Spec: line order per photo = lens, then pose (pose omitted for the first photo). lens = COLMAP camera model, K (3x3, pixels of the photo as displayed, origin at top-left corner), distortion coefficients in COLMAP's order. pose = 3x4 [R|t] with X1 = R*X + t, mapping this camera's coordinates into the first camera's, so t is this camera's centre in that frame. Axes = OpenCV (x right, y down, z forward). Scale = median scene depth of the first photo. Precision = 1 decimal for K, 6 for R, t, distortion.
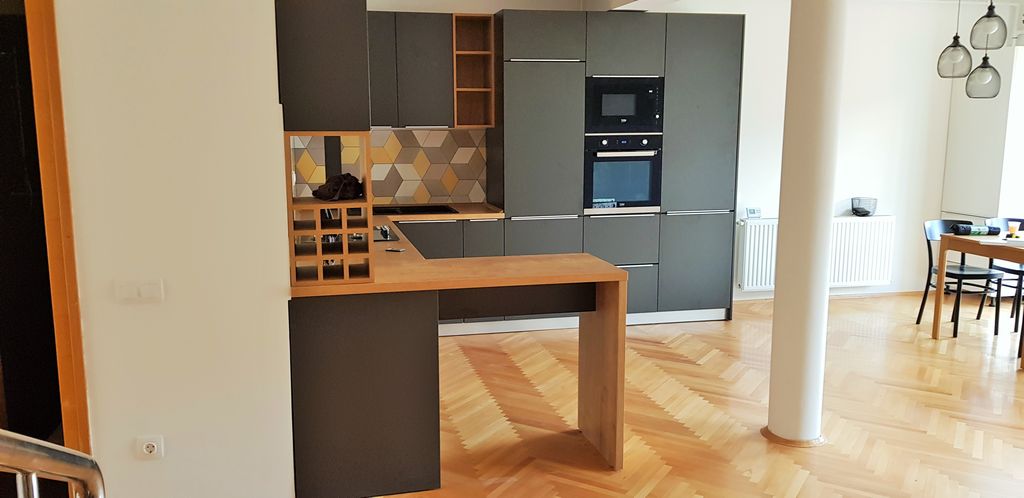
lens RADIAL K [[806.4, 0, 512.5], [0, 806.4, 251.4], [0, 0, 1]] dist [-0.005501, -0.011854]
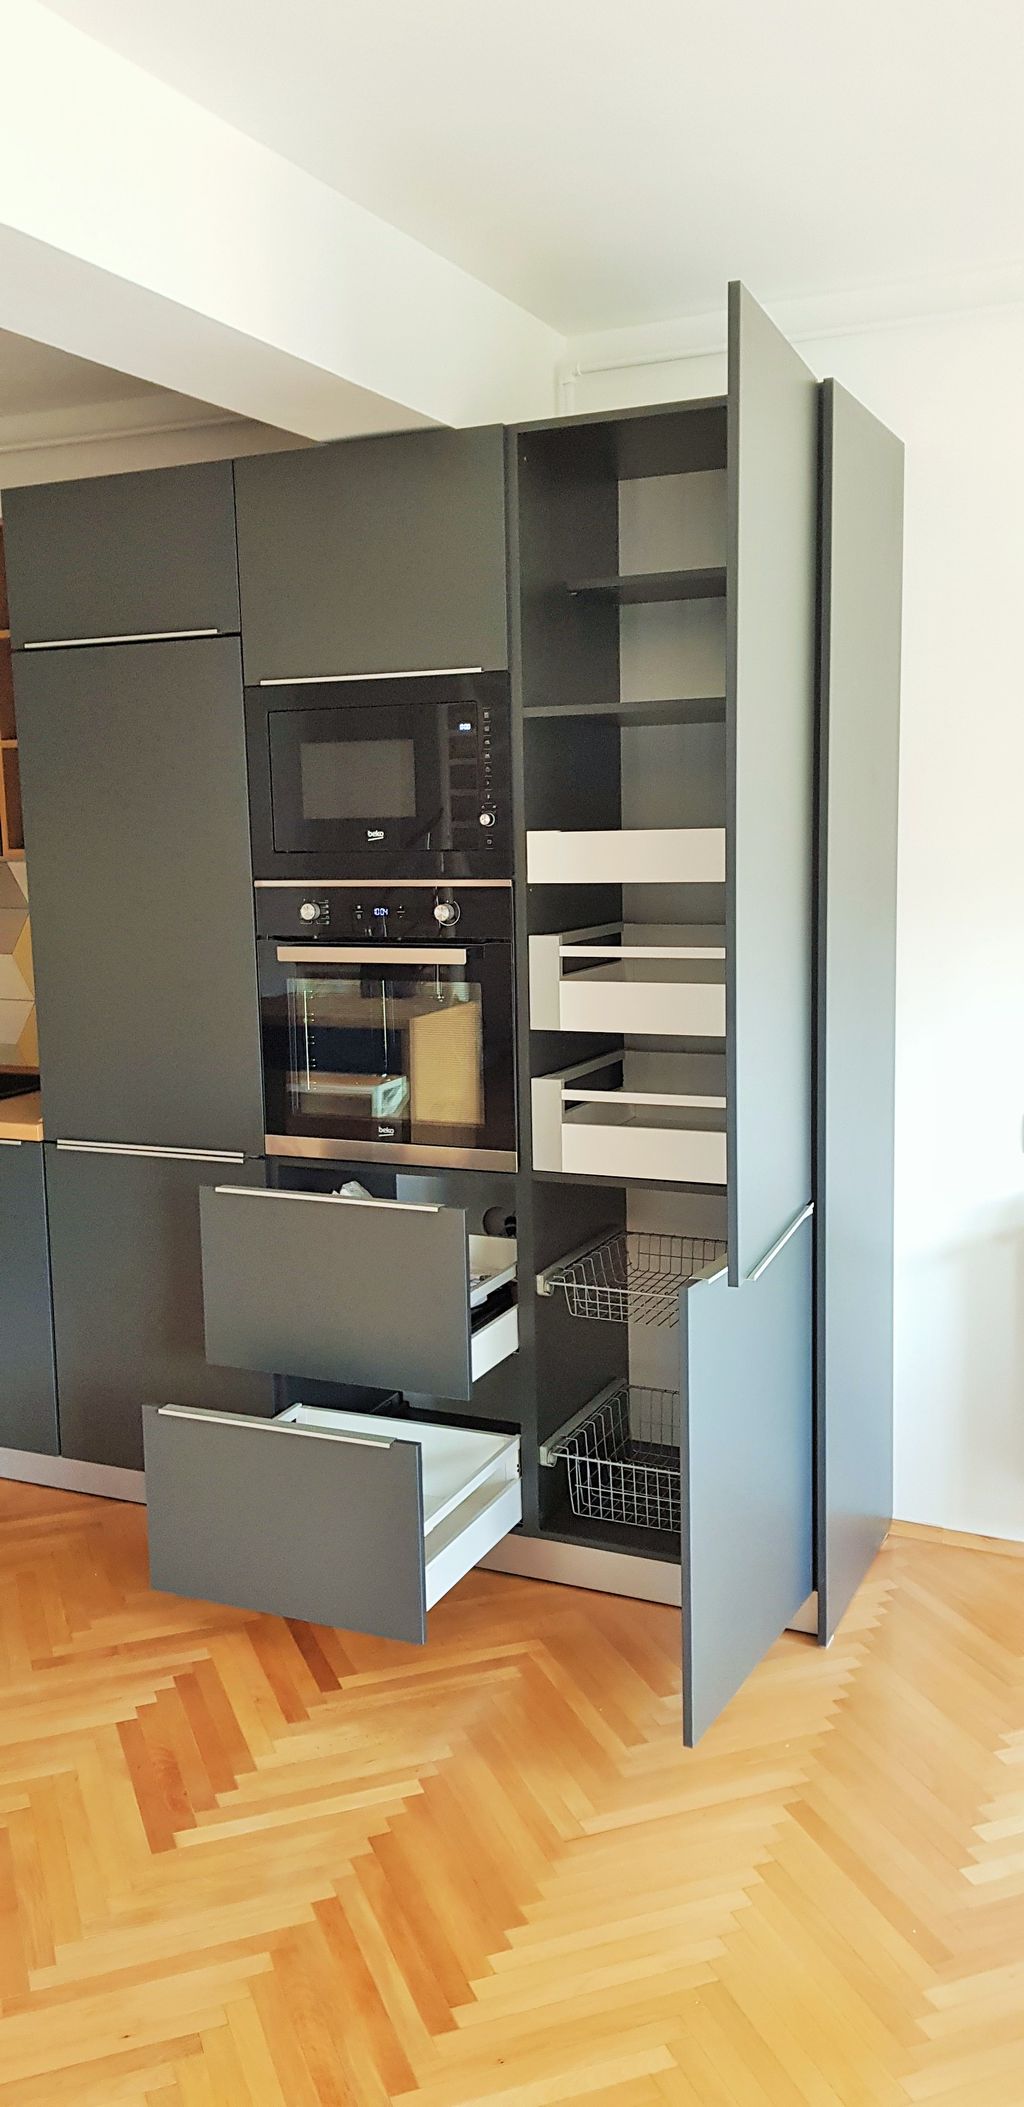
lens RADIAL K [[1659.4, 0, 510.9], [0, 1659.4, 1041.4], [0, 0, 1]] dist [-0.005501, -0.011854]
pose [[0.799195, 0.070883, -0.596878, 0.524510], [-0.088251, 0.996098, 0.000128, -0.096128], [0.594558, 0.052573, 0.802332, 0.575273]]
